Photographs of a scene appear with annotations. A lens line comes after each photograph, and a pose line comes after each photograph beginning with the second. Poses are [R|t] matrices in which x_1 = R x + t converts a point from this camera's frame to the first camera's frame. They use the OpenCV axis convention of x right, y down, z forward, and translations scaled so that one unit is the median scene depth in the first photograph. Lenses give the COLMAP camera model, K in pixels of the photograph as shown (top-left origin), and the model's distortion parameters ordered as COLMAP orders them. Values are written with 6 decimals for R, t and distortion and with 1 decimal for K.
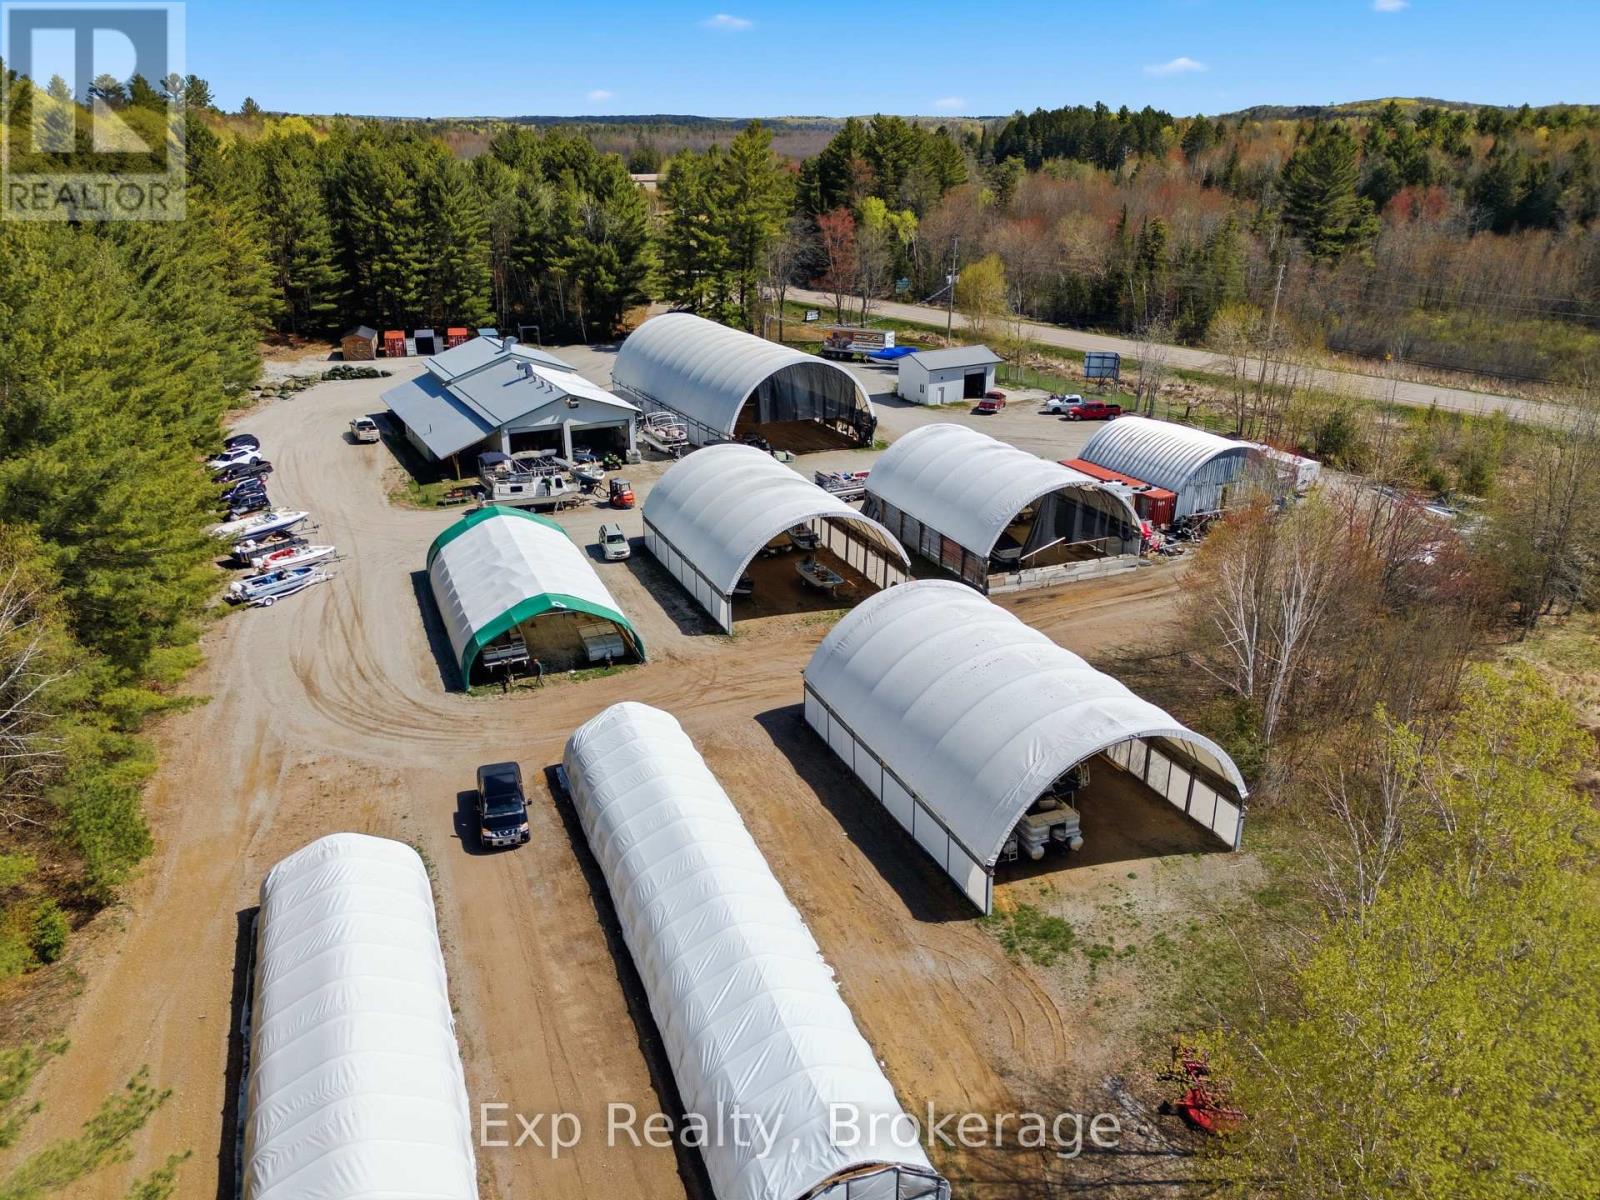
lens RADIAL K [[1163.9, 0, 803.6], [0, 1163.9, 600.1], [0, 0, 1]] dist [0.059721, -0.046329]
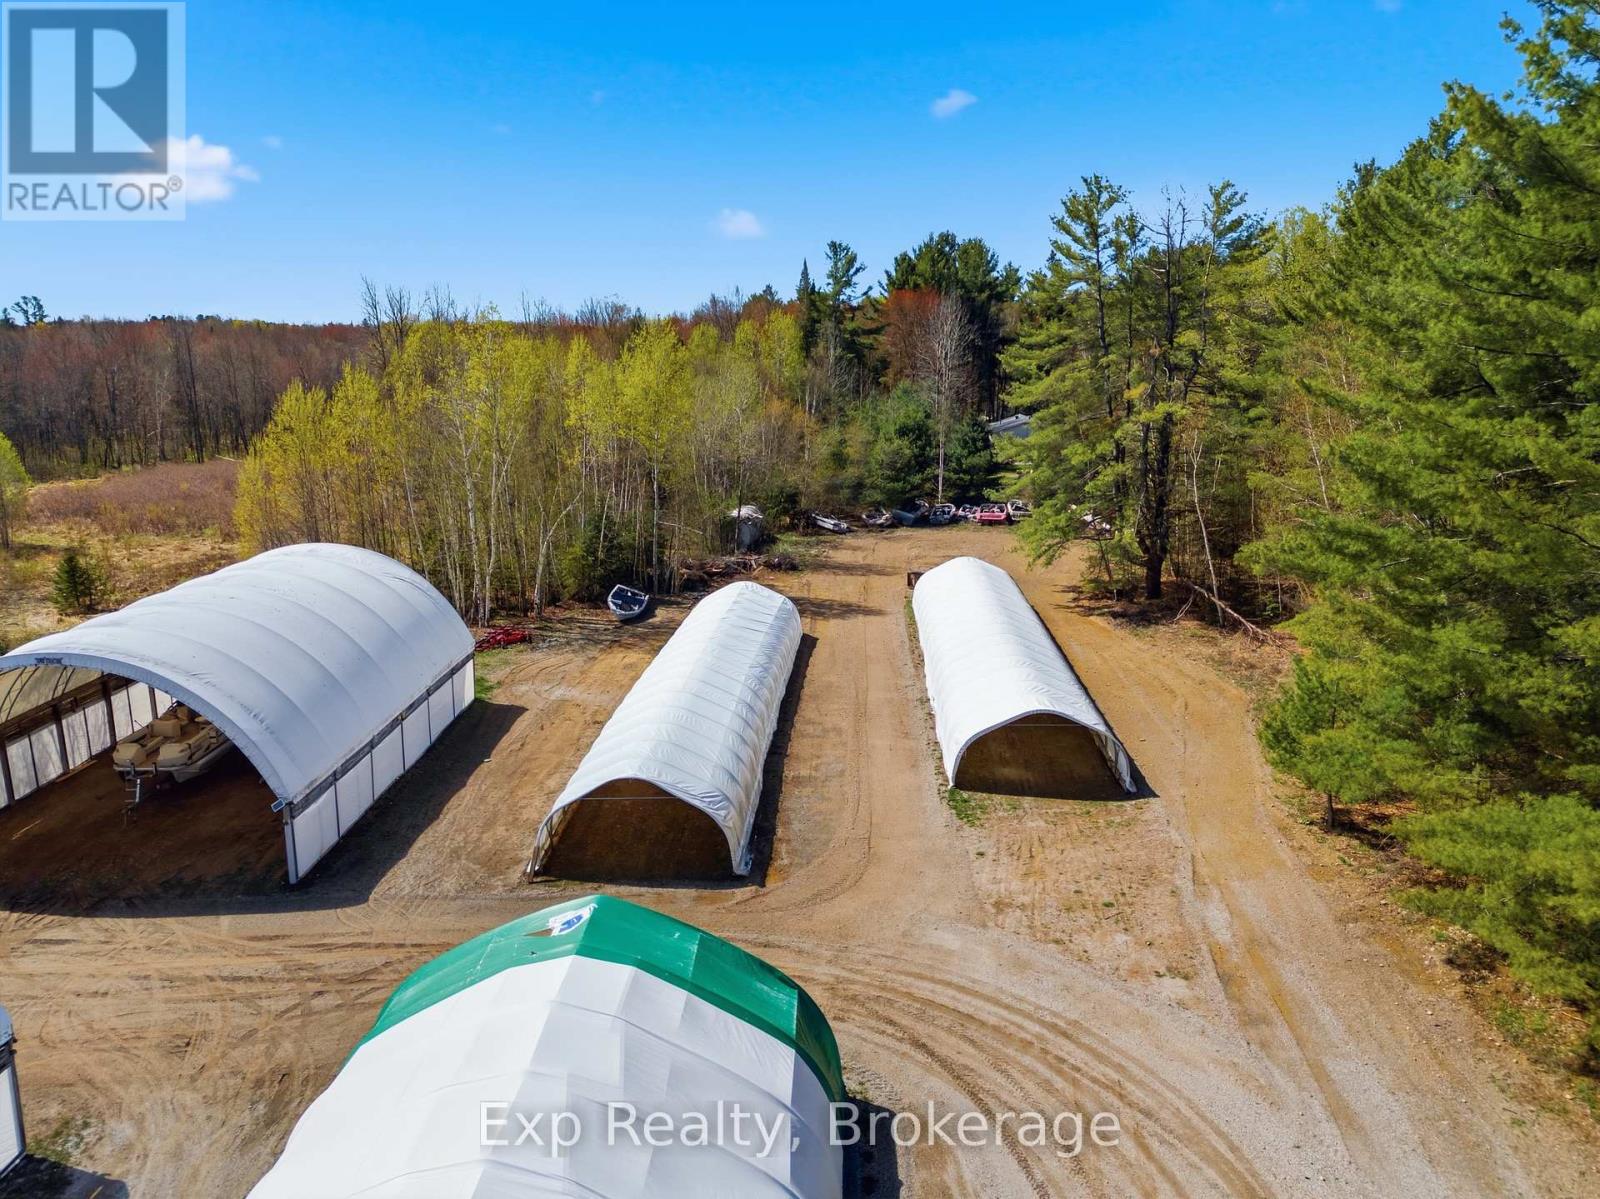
lens RADIAL K [[1163.9, 0, 803.6], [0, 1163.9, 599.6], [0, 0, 1]] dist [0.059721, -0.046329]
pose [[-0.909796, -0.095078, 0.404018, -0.270409], [0.149440, 0.833088, 0.532571, -0.168780], [-0.387219, 0.544908, -0.743732, 0.781152]]
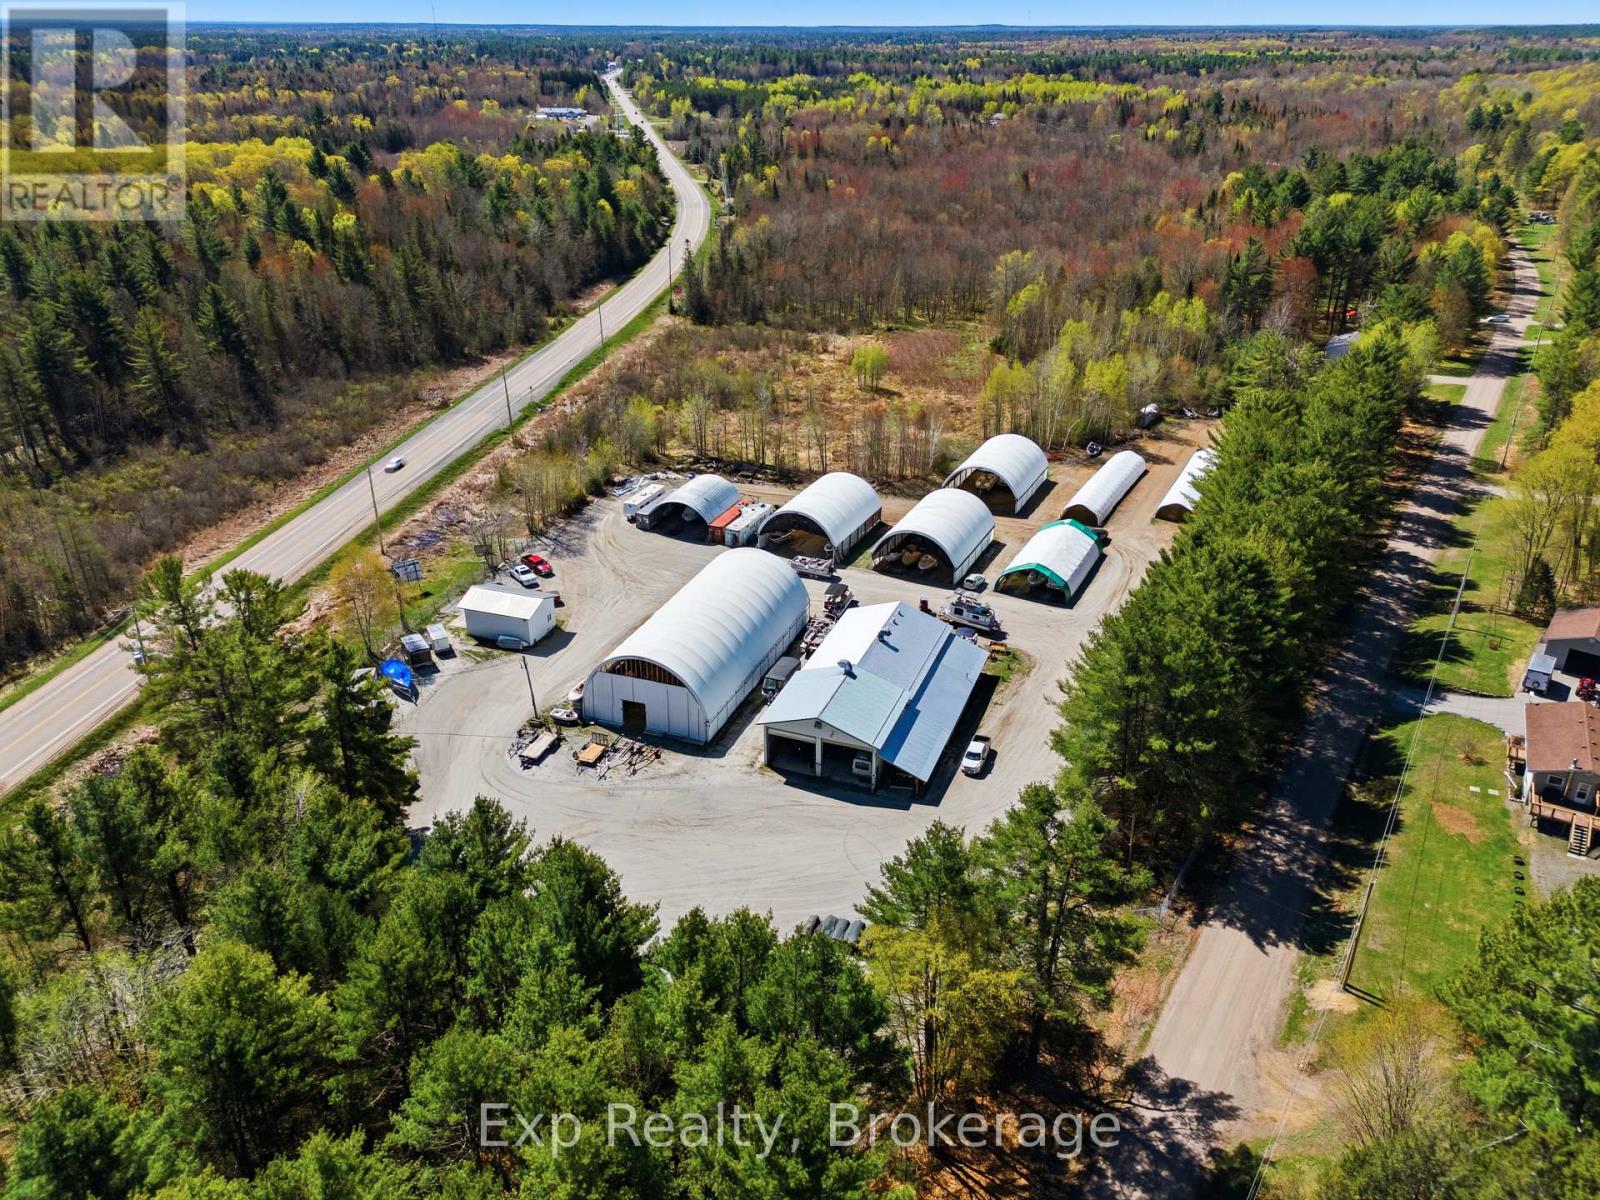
lens RADIAL K [[1163.9, 0, 803.6], [0, 1163.9, 600.1], [0, 0, 1]] dist [0.059721, -0.046329]
pose [[-0.652367, -0.335810, 0.679447, -1.055877], [0.278009, 0.727966, 0.626719, -1.056374], [-0.705073, 0.597744, -0.381543, 1.619186]]
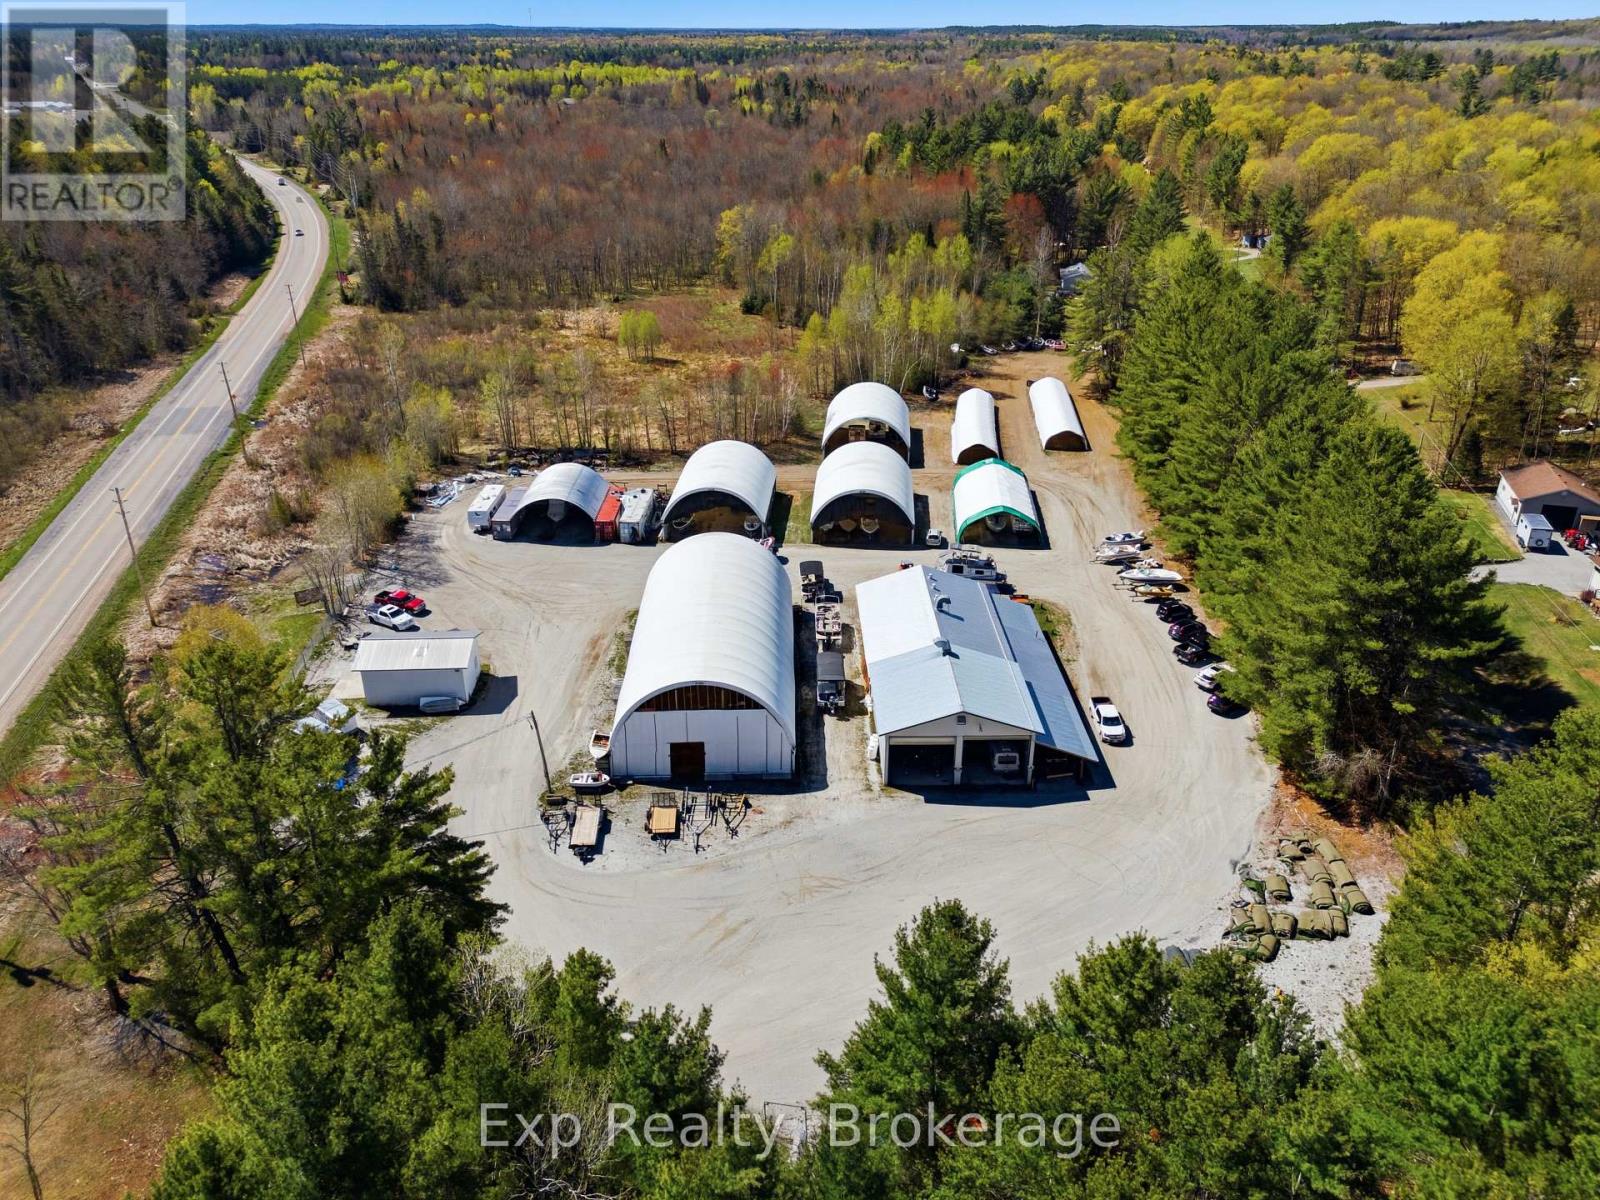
lens RADIAL K [[1163.9, 0, 803.6], [0, 1163.9, 600.1], [0, 0, 1]] dist [0.059721, -0.046329]
pose [[-0.887213, -0.203492, 0.414058, -0.590327], [0.170246, 0.689732, 0.703766, -0.976557], [-0.428800, 0.694882, -0.577296, 1.757308]]
